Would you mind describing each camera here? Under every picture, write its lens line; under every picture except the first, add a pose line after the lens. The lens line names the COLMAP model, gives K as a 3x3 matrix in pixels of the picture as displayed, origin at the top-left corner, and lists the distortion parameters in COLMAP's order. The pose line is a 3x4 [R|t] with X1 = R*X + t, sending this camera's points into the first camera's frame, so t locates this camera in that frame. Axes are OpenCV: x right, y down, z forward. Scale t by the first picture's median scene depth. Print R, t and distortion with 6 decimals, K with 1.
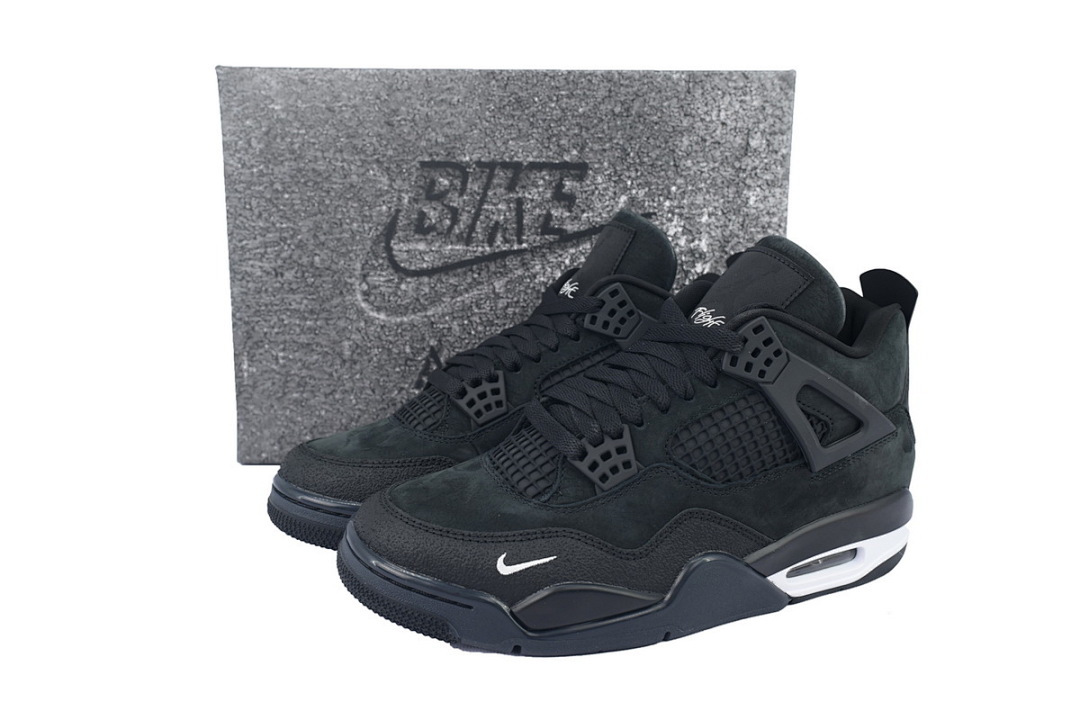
lens RADIAL K [[963.6, 0, 540.0], [0, 963.6, 360.0], [0, 0, 1]] dist [-0.005063, -0.005226]
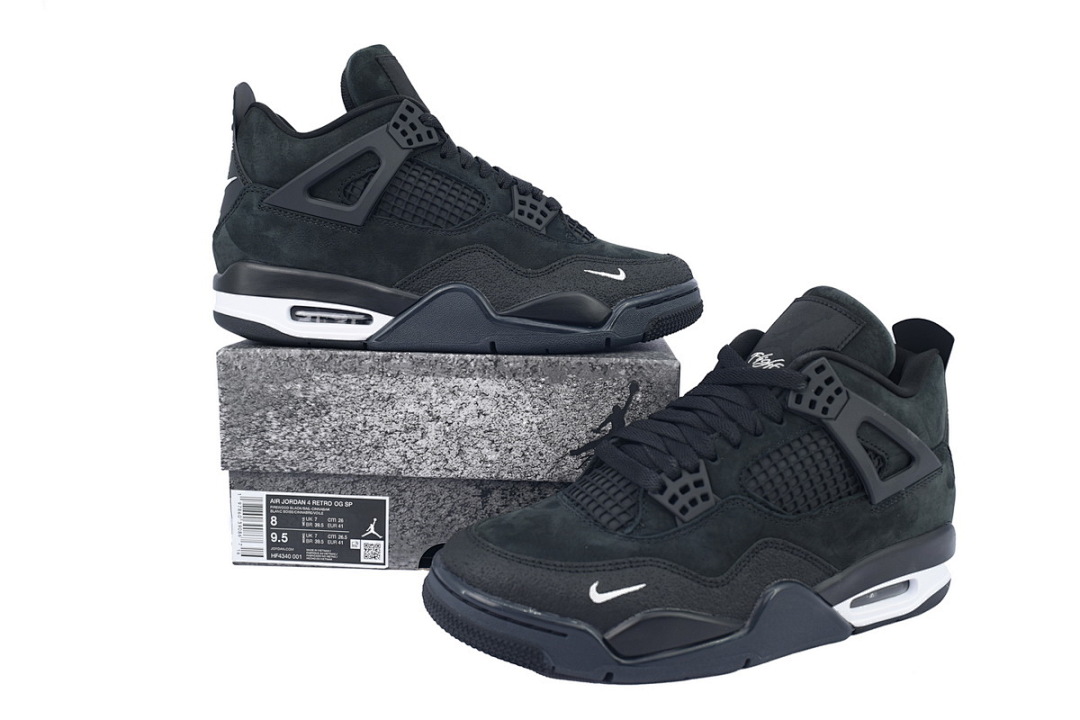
lens RADIAL K [[963.6, 0, 540.0], [0, 963.6, 360.0], [0, 0, 1]] dist [-0.005063, -0.005226]
pose [[0.998966, -0.008926, 0.044581, -0.132271], [0.012794, 0.996105, -0.087238, 0.047434], [-0.043629, 0.087718, 0.995189, -0.053807]]
